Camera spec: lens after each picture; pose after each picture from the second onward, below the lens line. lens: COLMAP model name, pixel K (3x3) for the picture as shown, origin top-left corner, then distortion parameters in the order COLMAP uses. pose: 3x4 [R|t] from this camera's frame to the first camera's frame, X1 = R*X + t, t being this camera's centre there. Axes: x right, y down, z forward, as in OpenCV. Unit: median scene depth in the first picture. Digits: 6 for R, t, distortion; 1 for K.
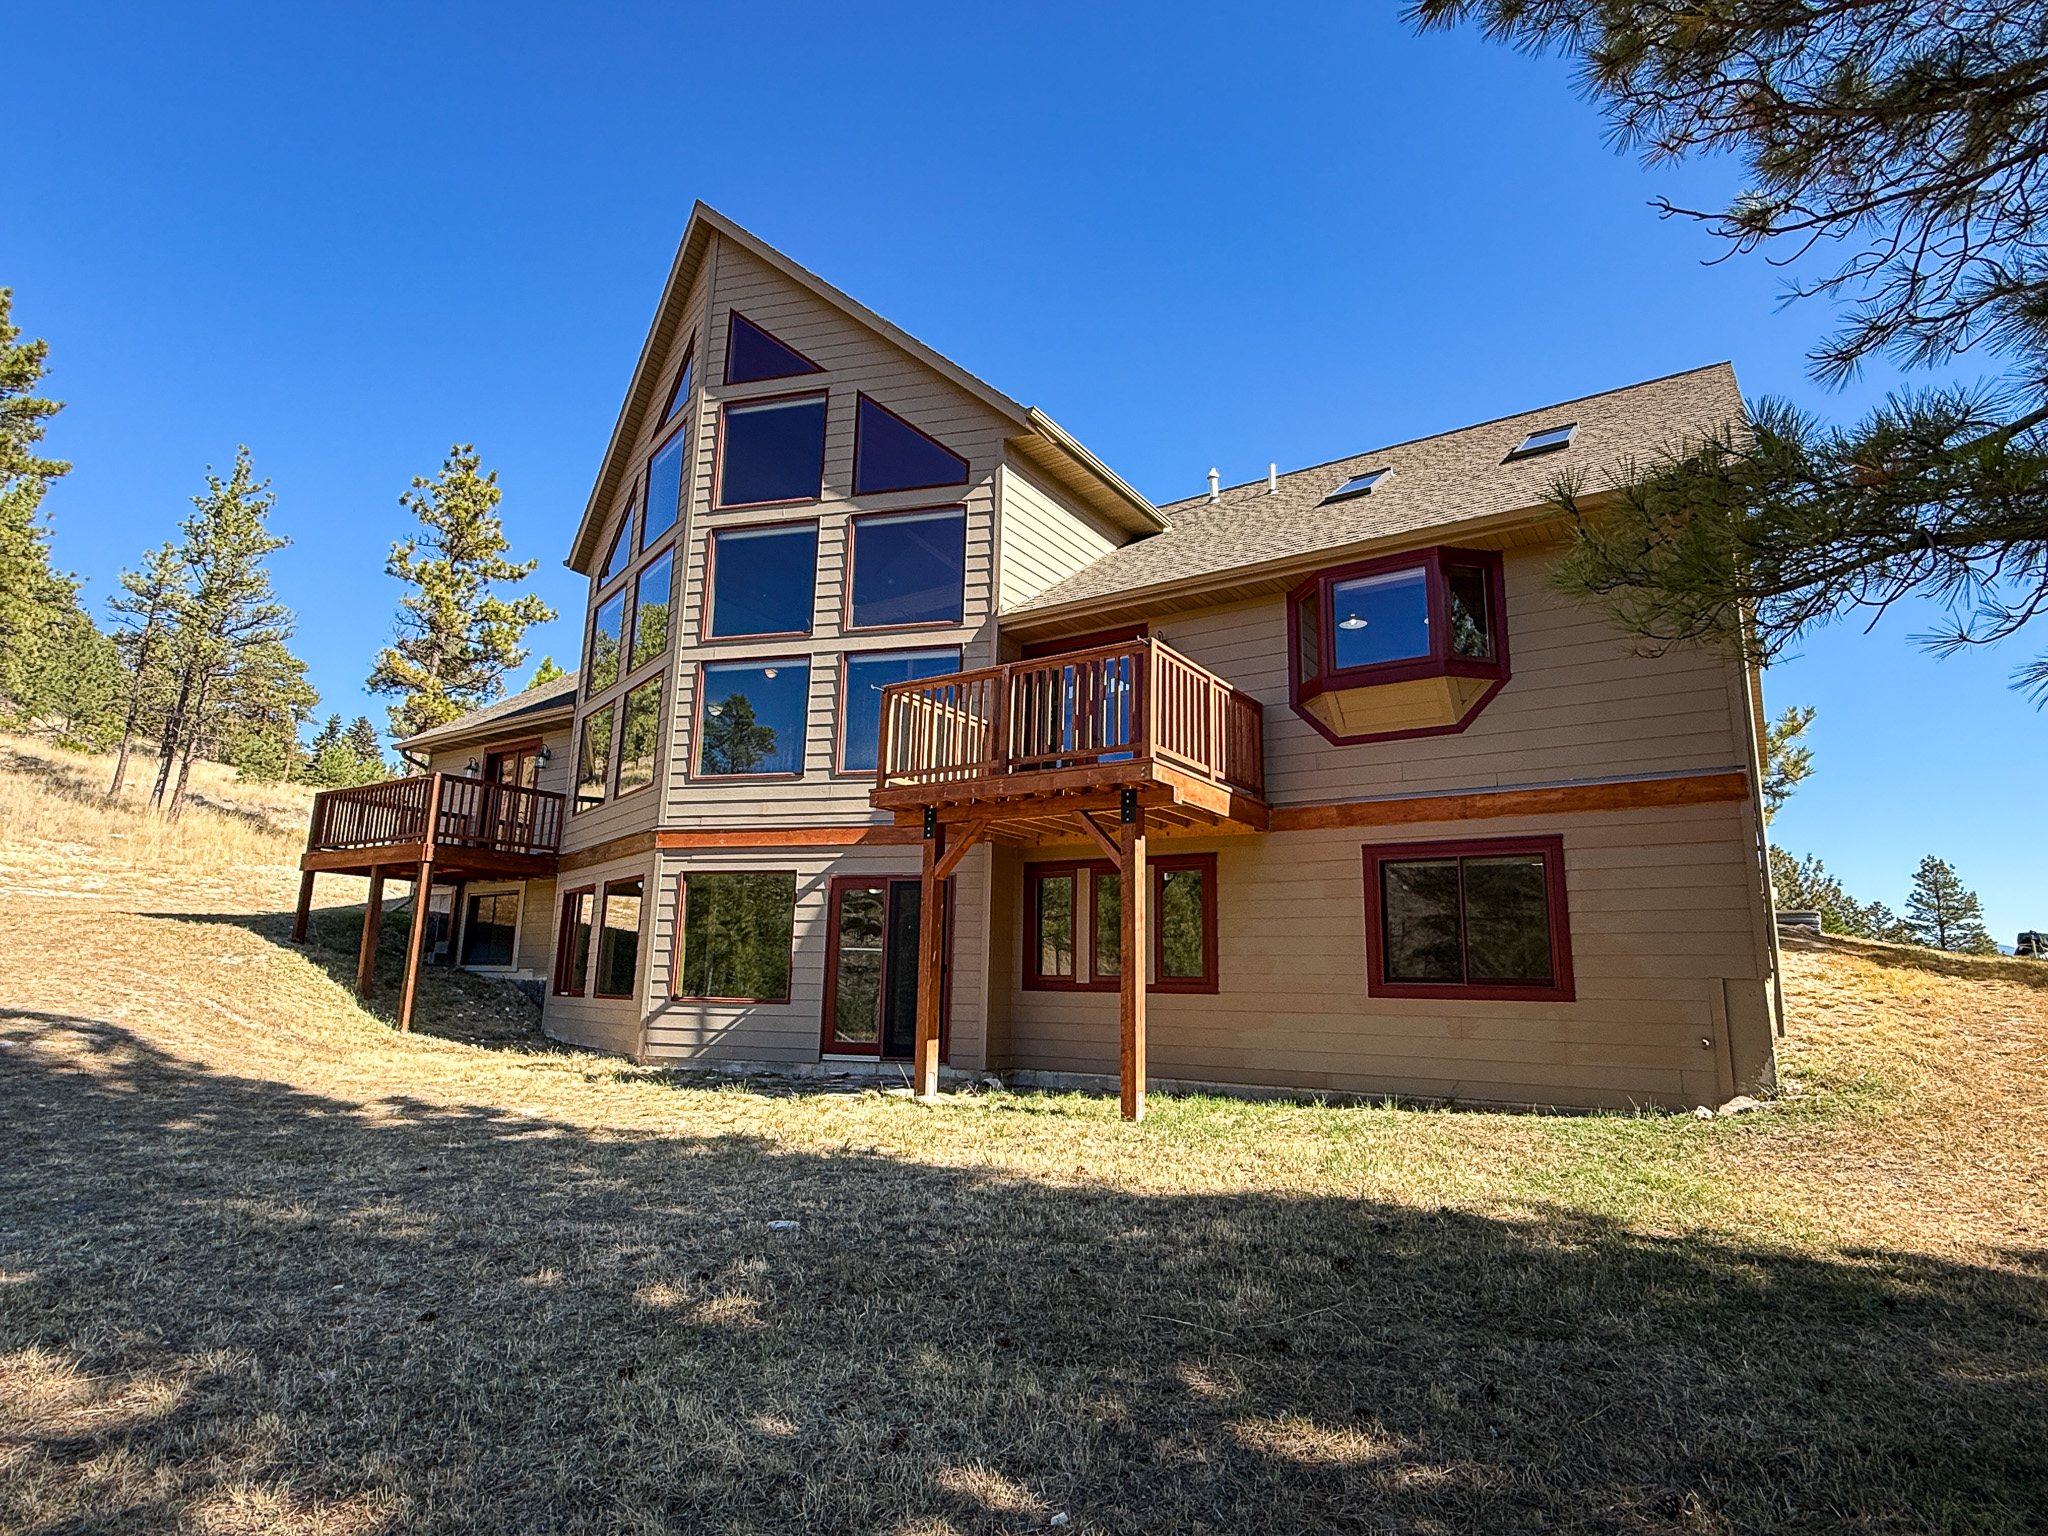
lens RADIAL K [[1088.3, 0, 1022.3], [0, 1088.3, 768.9], [0, 0, 1]] dist [-0.000776, -0.000234]
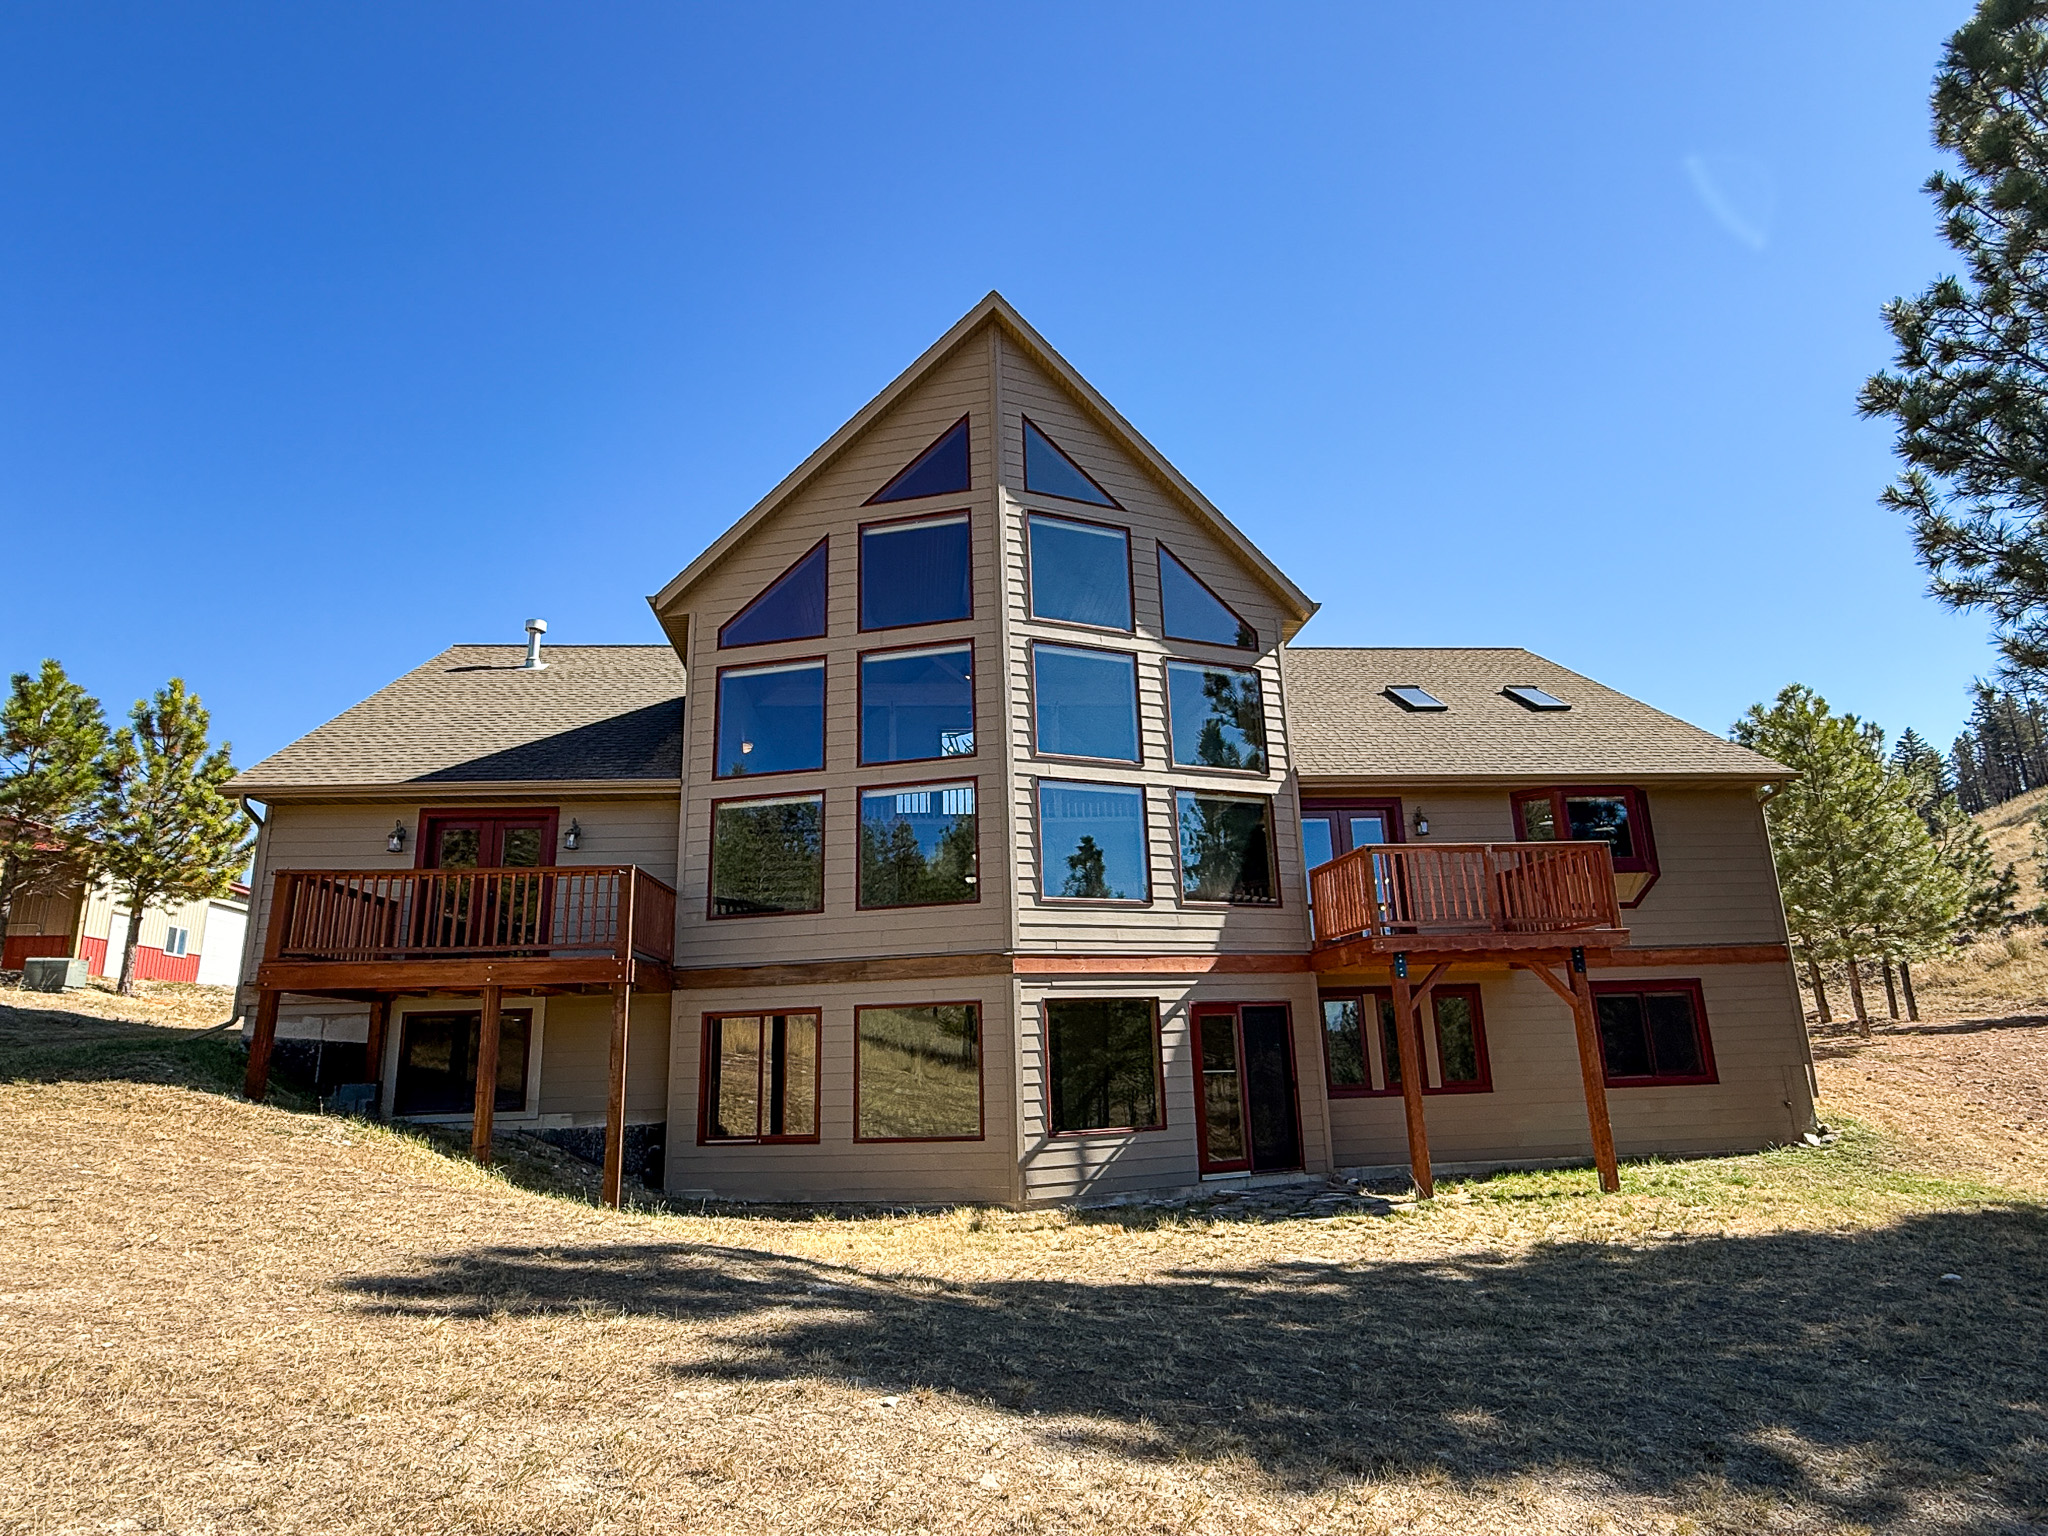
lens RADIAL K [[1110.0, 0, 1021.2], [0, 1110.0, 767.1], [0, 0, 1]] dist [0.001405, 0.000644]
pose [[0.774162, 0.110340, 0.623296, -0.987400], [-0.079035, 0.993834, -0.077770, -0.031667], [-0.628034, 0.010944, 0.778109, 0.257302]]
